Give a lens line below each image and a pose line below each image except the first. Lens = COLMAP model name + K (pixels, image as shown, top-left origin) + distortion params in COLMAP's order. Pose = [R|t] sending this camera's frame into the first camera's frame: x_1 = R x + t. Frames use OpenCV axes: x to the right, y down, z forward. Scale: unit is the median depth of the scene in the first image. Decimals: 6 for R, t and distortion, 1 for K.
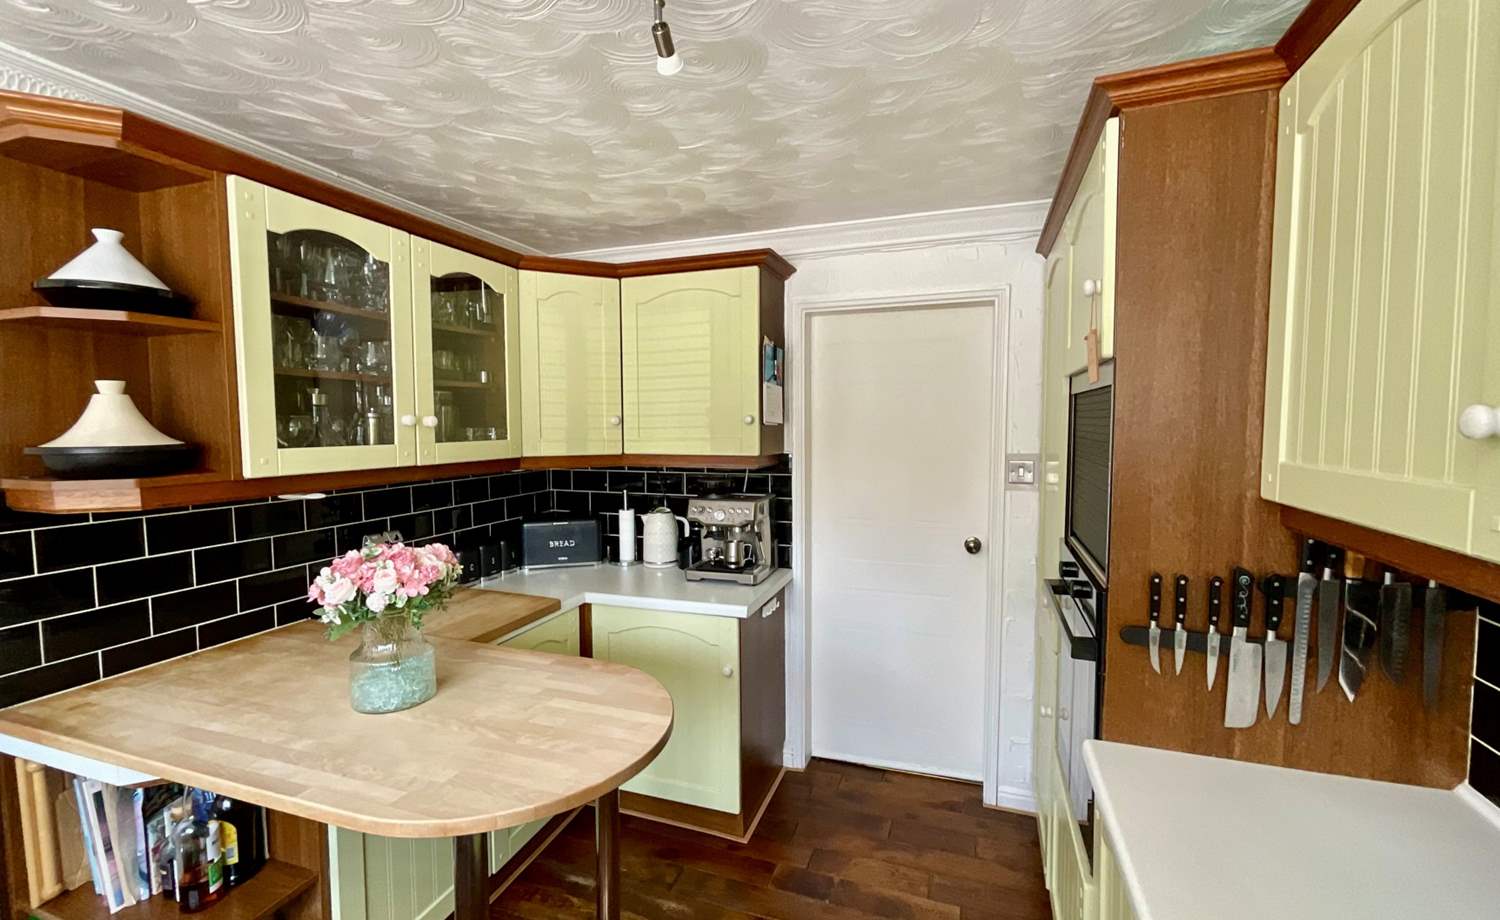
lens RADIAL K [[635.6, 0, 756.4], [0, 635.6, 463.1], [0, 0, 1]] dist [0.000528, 0.000126]
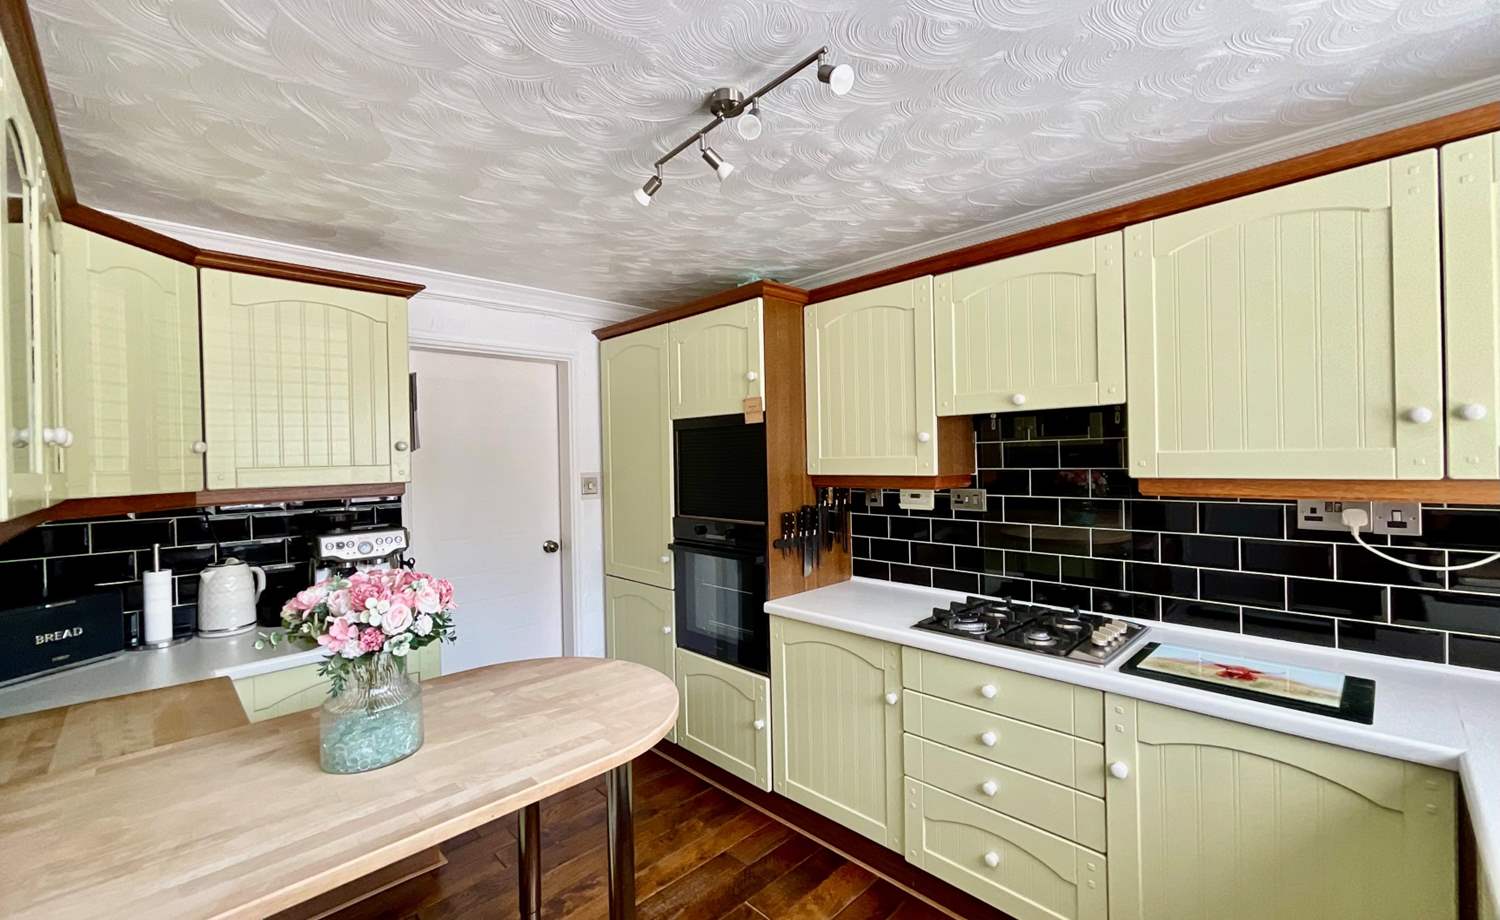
lens RADIAL K [[616.5, 0, 735.0], [0, 616.5, 458.6], [0, 0, 1]] dist [-0.000468, 0.000094]
pose [[0.454615, -0.005466, 0.890671, -0.788109], [0.078943, 0.996293, -0.034180, 0.031515], [-0.887183, 0.085852, 0.453361, 0.116884]]
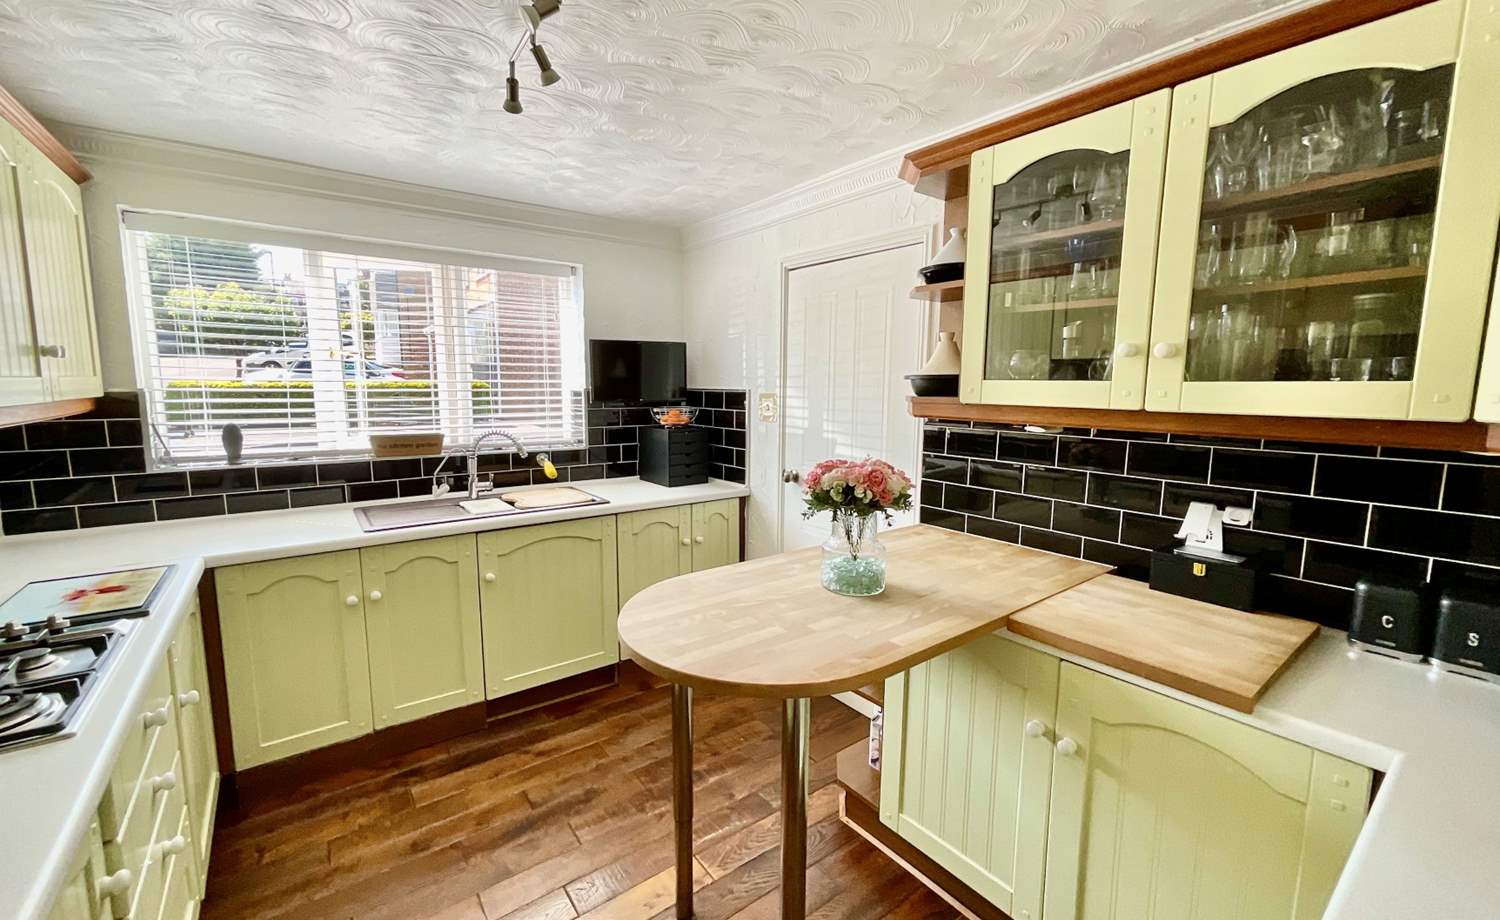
lens RADIAL K [[616.5, 0, 735.0], [0, 616.5, 458.6], [0, 0, 1]] dist [-0.000468, 0.000094]
pose [[-0.567652, 0.103519, -0.816734, 0.348592], [-0.060067, 0.984211, 0.166494, -0.032795], [0.821074, 0.143569, -0.552471, 1.038399]]
